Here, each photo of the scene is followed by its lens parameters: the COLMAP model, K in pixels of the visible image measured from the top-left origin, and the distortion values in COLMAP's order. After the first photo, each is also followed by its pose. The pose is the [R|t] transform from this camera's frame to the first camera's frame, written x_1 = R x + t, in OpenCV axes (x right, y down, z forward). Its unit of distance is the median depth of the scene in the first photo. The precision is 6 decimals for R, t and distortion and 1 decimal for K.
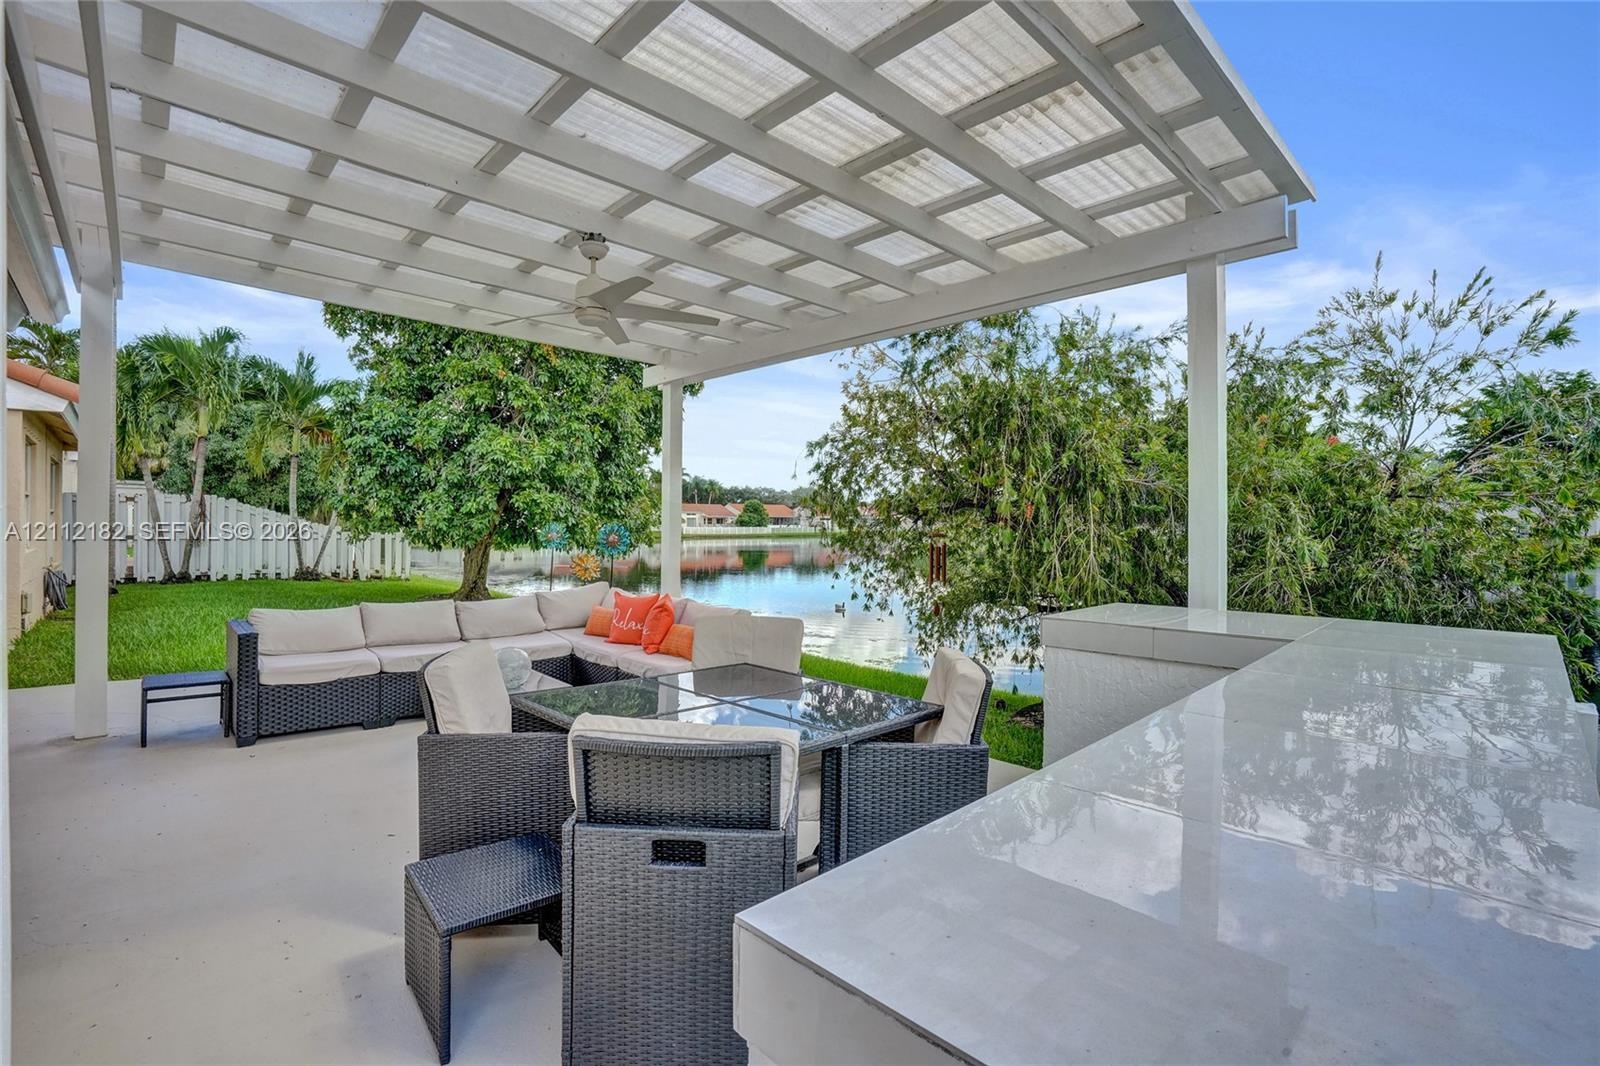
lens RADIAL K [[738.7, 0, 845.7], [0, 738.7, 531.0], [0, 0, 1]] dist [0.001088, 0.000084]
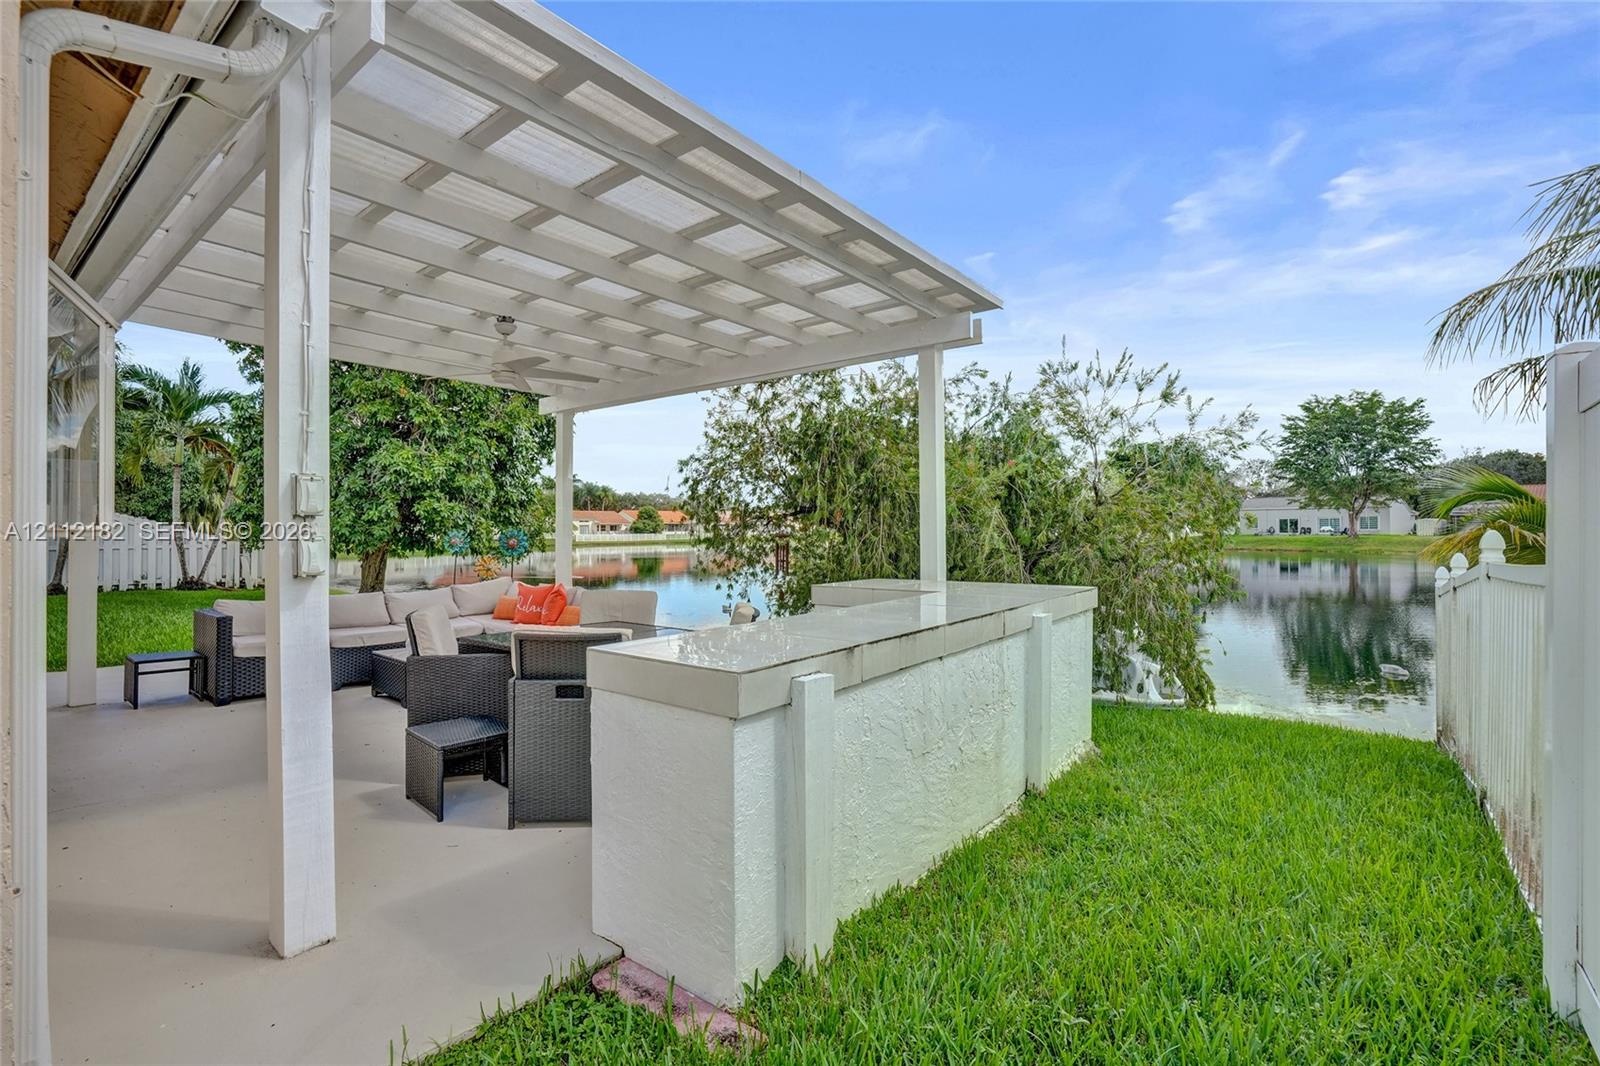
lens RADIAL K [[742.0, 0, 800.0], [0, 742.0, 533.0], [0, 0, 1]] dist [-0.001601, 0.000185]
pose [[0.997024, -0.008115, 0.076664, 0.028159], [0.008518, 0.999952, -0.004931, 0.003561], [-0.076620, 0.005569, 0.997045, -0.121238]]
